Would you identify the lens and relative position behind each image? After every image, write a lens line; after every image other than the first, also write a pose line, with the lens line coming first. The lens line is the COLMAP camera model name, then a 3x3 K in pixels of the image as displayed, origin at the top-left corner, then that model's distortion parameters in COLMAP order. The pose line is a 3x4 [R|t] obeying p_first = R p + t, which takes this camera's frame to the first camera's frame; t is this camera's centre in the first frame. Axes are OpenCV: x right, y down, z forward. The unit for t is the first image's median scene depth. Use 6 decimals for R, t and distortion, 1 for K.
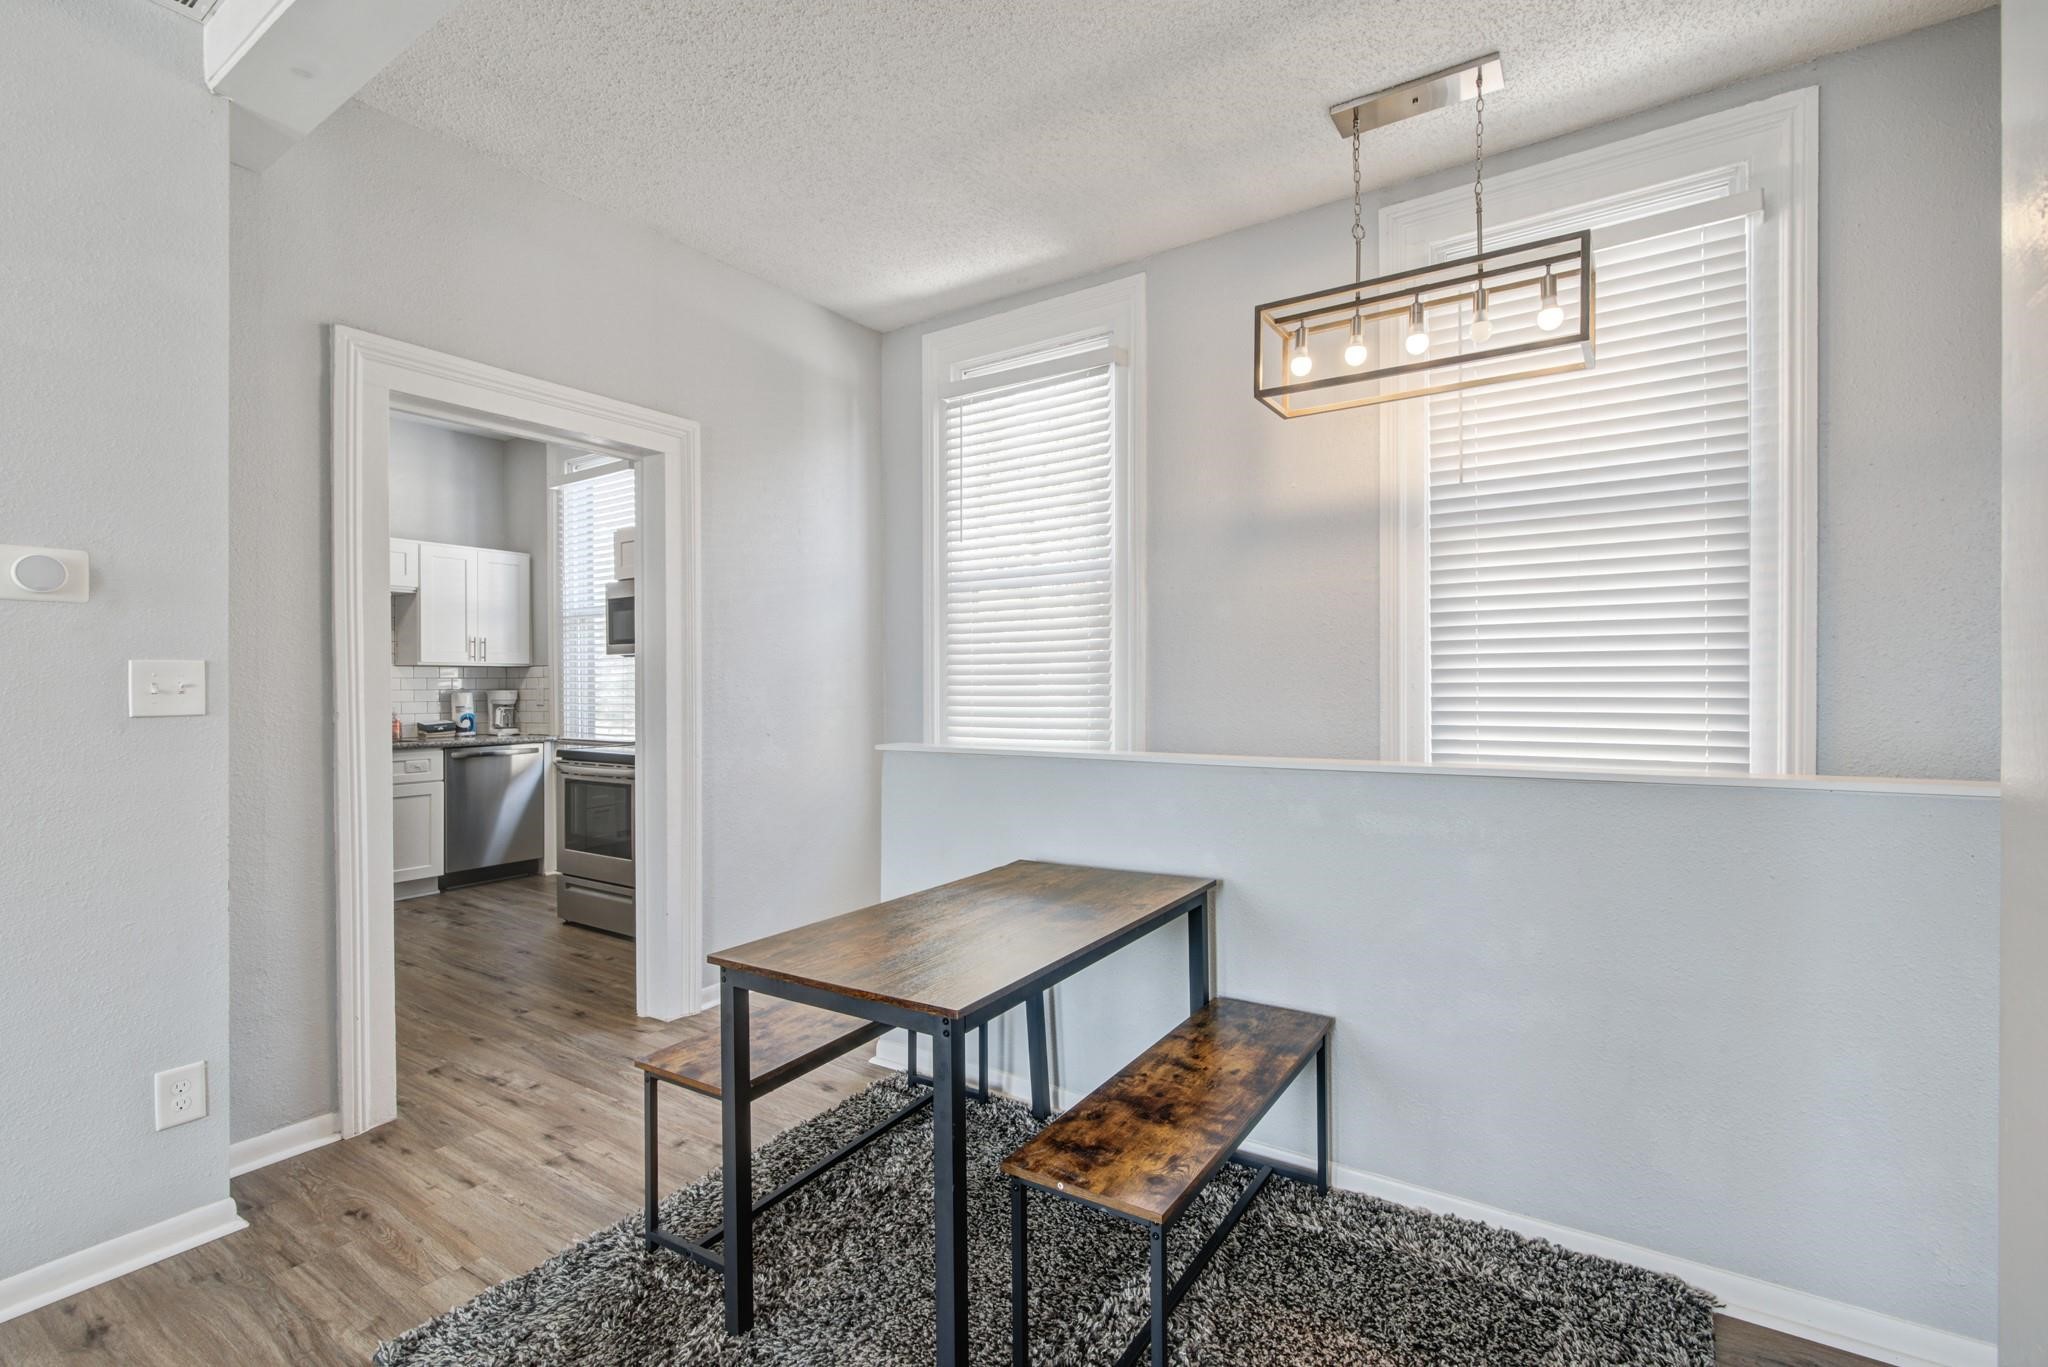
lens RADIAL K [[929.0, 0, 1027.4], [0, 929.0, 686.2], [0, 0, 1]] dist [-0.001674, 0.000290]
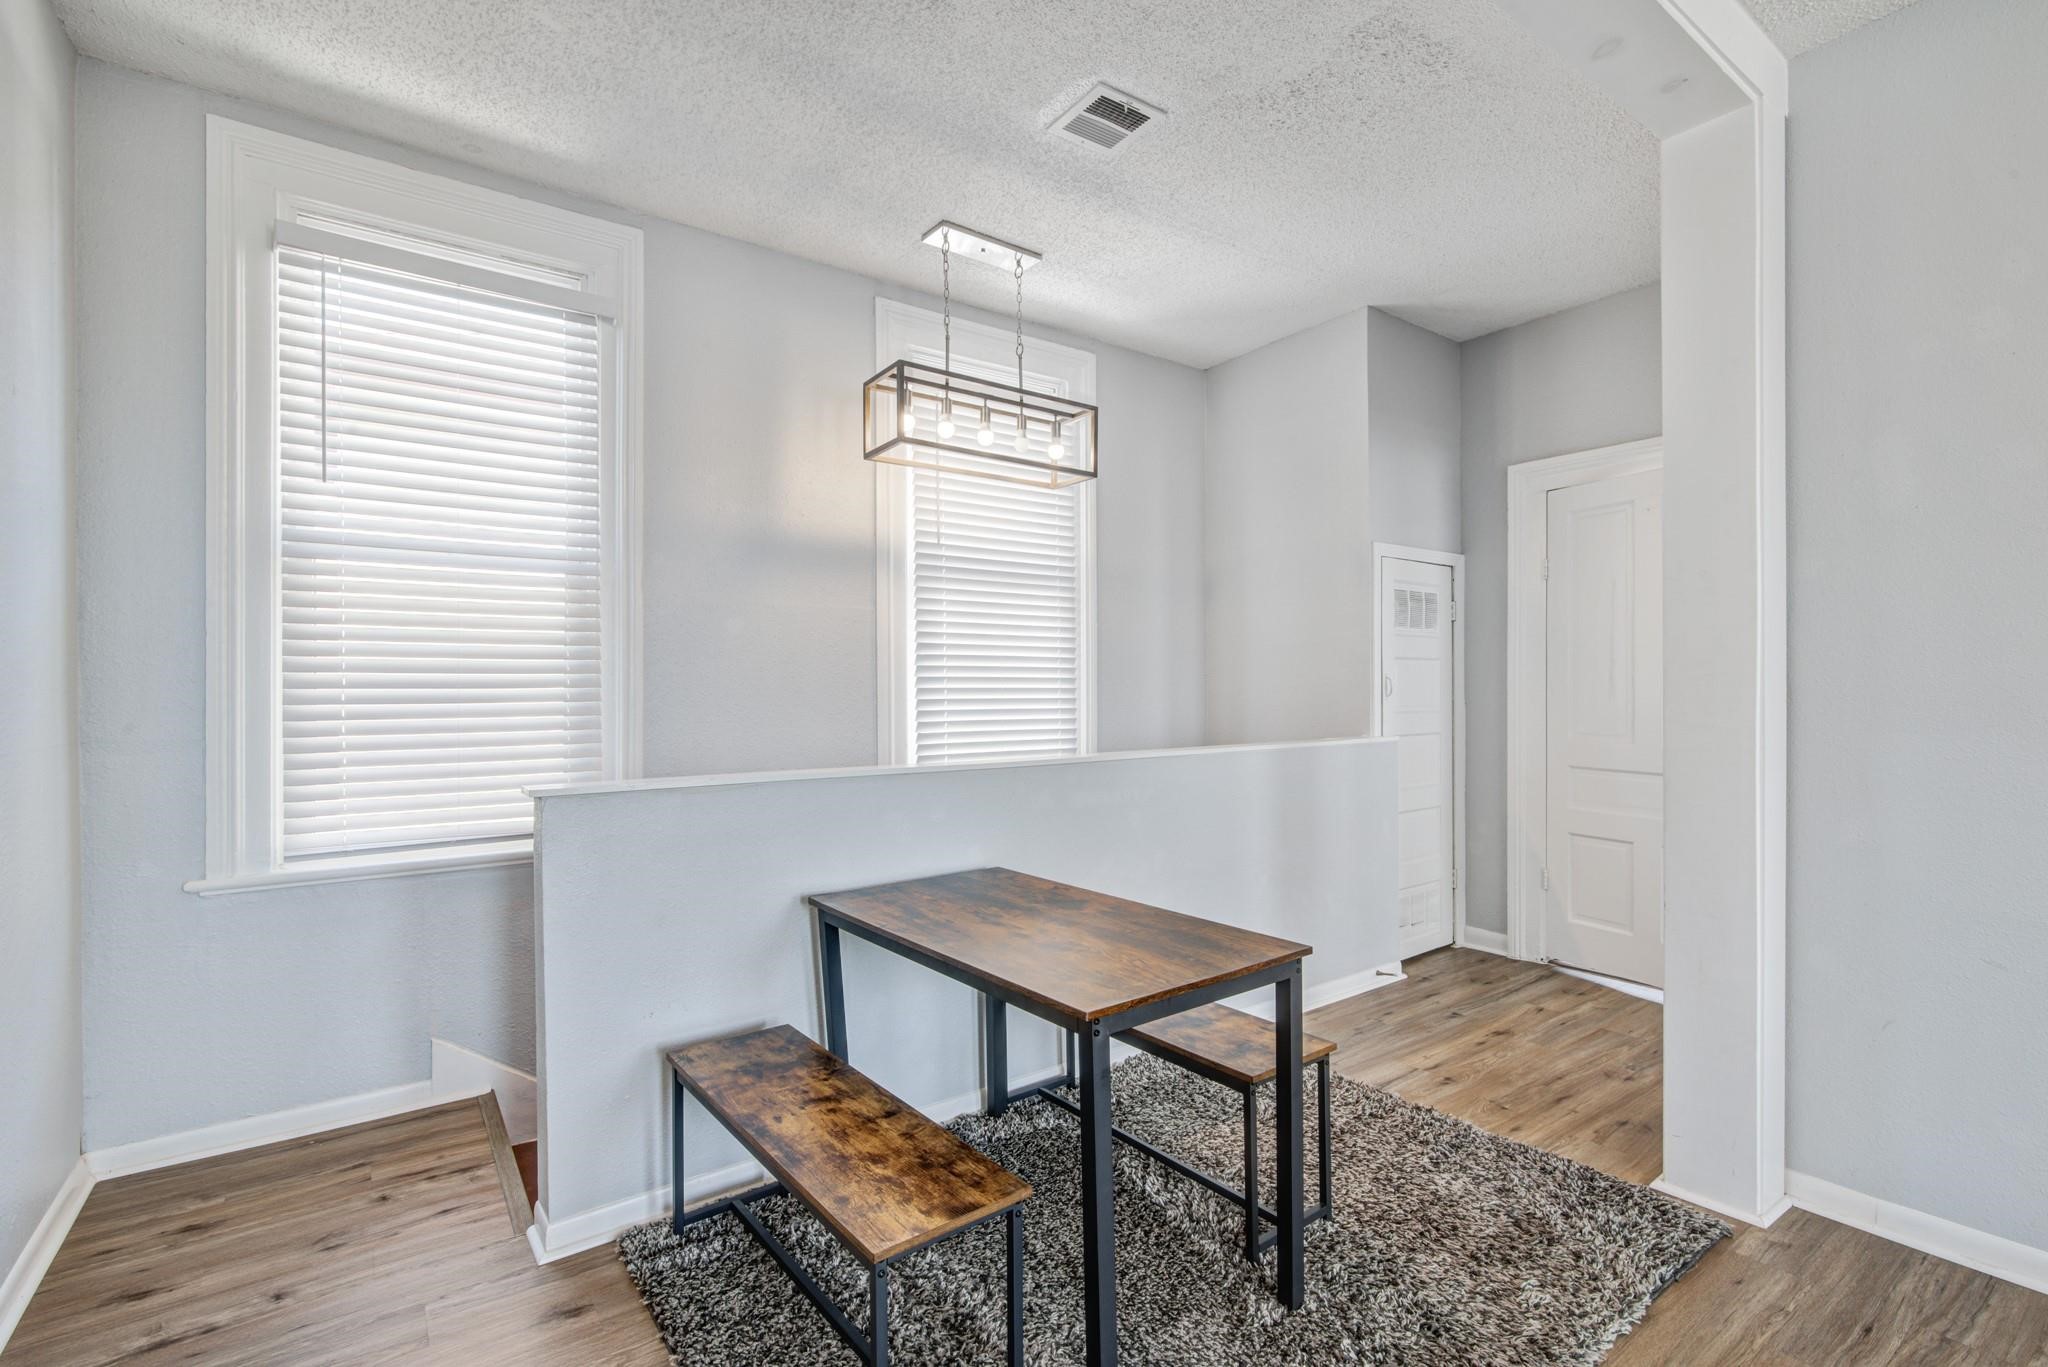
lens RADIAL K [[929.0, 0, 1027.4], [0, 929.0, 686.2], [0, 0, 1]] dist [-0.001674, 0.000290]
pose [[0.349396, 0.015232, 0.936851, -0.371551], [0.006635, 0.999803, -0.018730, 0.001987], [-0.936952, 0.012760, 0.349226, 0.238144]]
